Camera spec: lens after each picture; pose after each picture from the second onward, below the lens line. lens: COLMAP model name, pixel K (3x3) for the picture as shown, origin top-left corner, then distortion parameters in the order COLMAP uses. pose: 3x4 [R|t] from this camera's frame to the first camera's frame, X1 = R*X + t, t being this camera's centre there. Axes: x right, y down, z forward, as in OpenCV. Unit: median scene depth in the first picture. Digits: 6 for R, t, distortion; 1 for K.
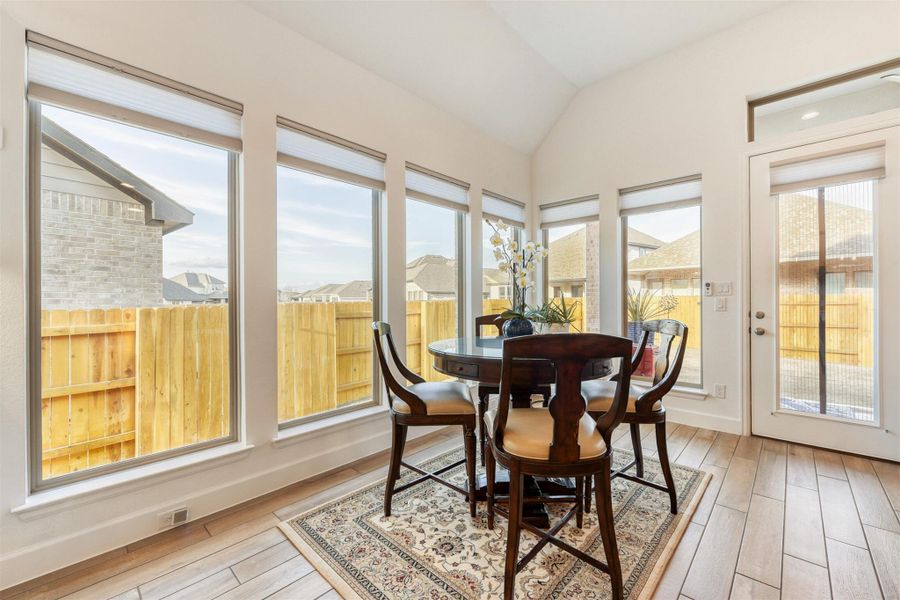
lens RADIAL K [[365.3, 0, 450.0], [0, 365.3, 300.0], [0, 0, 1]] dist [0.000033, -0.000162]
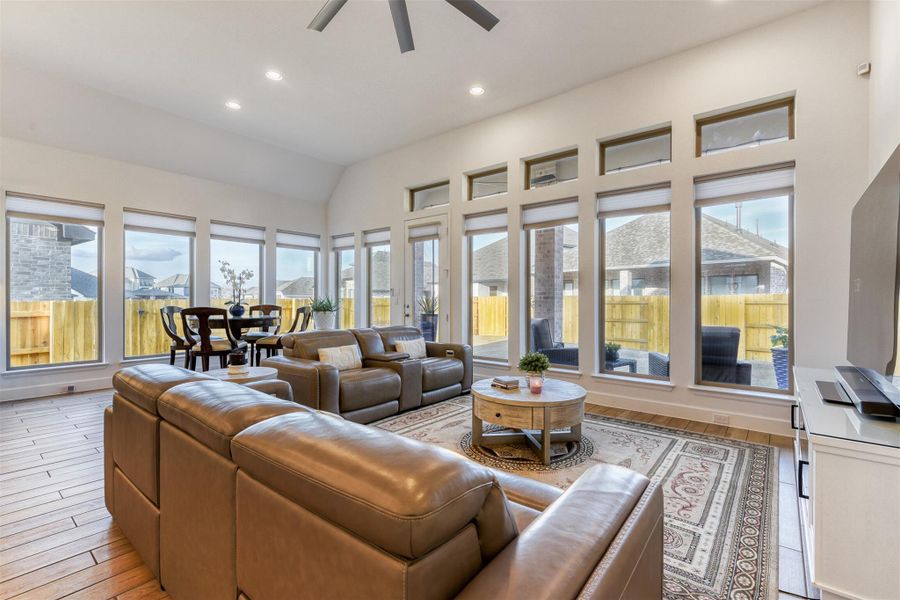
lens RADIAL K [[401.1, 0, 448.6], [0, 401.1, 299.2], [0, 0, 1]] dist [-0.000610, -0.000481]
pose [[0.997182, 0.007015, 0.074689, 0.692395], [-0.007052, 0.999975, 0.000238, 0.002975], [-0.074685, -0.000764, 0.997207, -0.813485]]
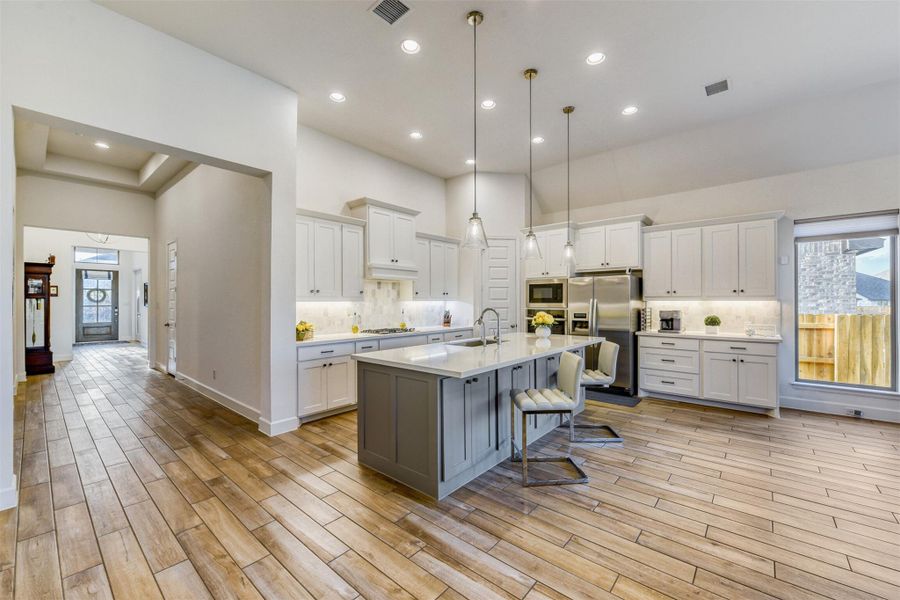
lens RADIAL K [[362.5, 0, 461.3], [0, 362.5, 300.4], [0, 0, 1]] dist [-0.001135, -0.000035]
pose [[0.062599, 0.002343, -0.998036, 0.605734], [0.001638, 0.999996, 0.002450, -0.044597], [0.998037, -0.001788, 0.062595, -0.714087]]
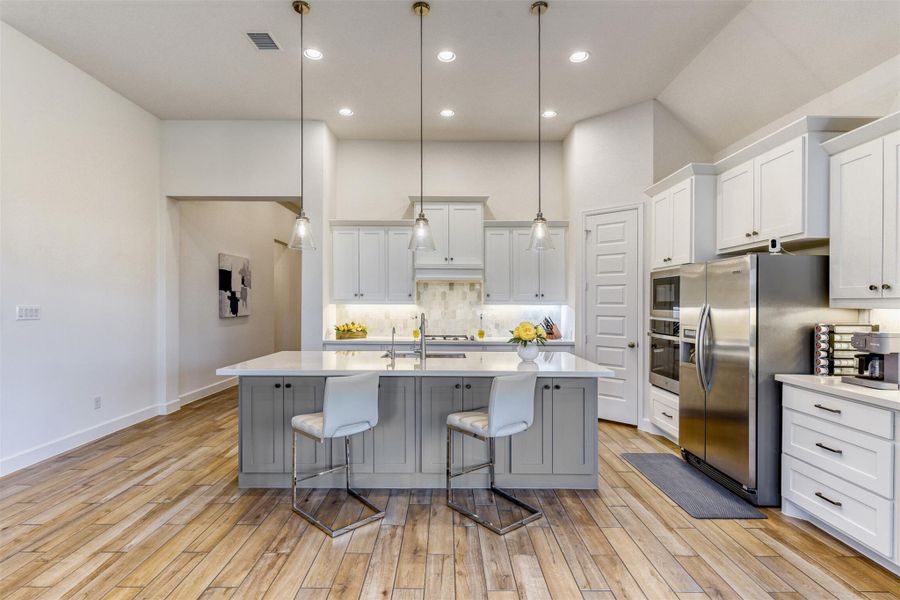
lens RADIAL K [[449.3, 0, 450.2], [0, 449.3, 303.7], [0, 0, 1]] dist [0.001927, 0.000130]
pose [[-0.732339, 0.001403, -0.680938, 0.279412], [-0.001940, 0.999990, 0.004148, -0.047873], [0.680937, 0.004359, -0.732329, 0.133264]]
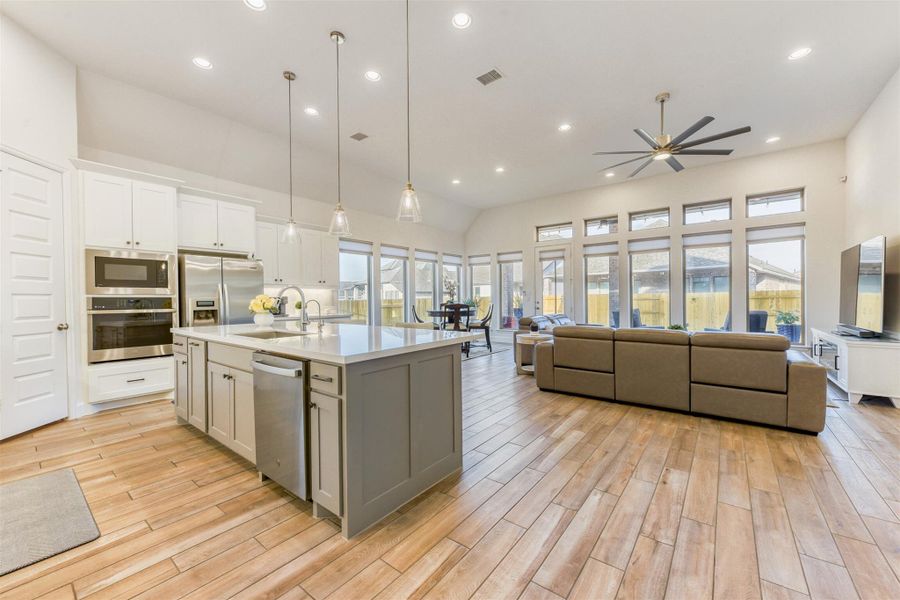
lens RADIAL K [[348.0, 0, 451.4], [0, 348.0, 302.7], [0, 0, 1]] dist [-0.001148, -0.000387]
pose [[0.996021, -0.007169, 0.088829, -0.060091], [0.006154, 0.999913, 0.011694, 0.005044], [-0.088906, -0.011101, 0.995978, -1.292023]]
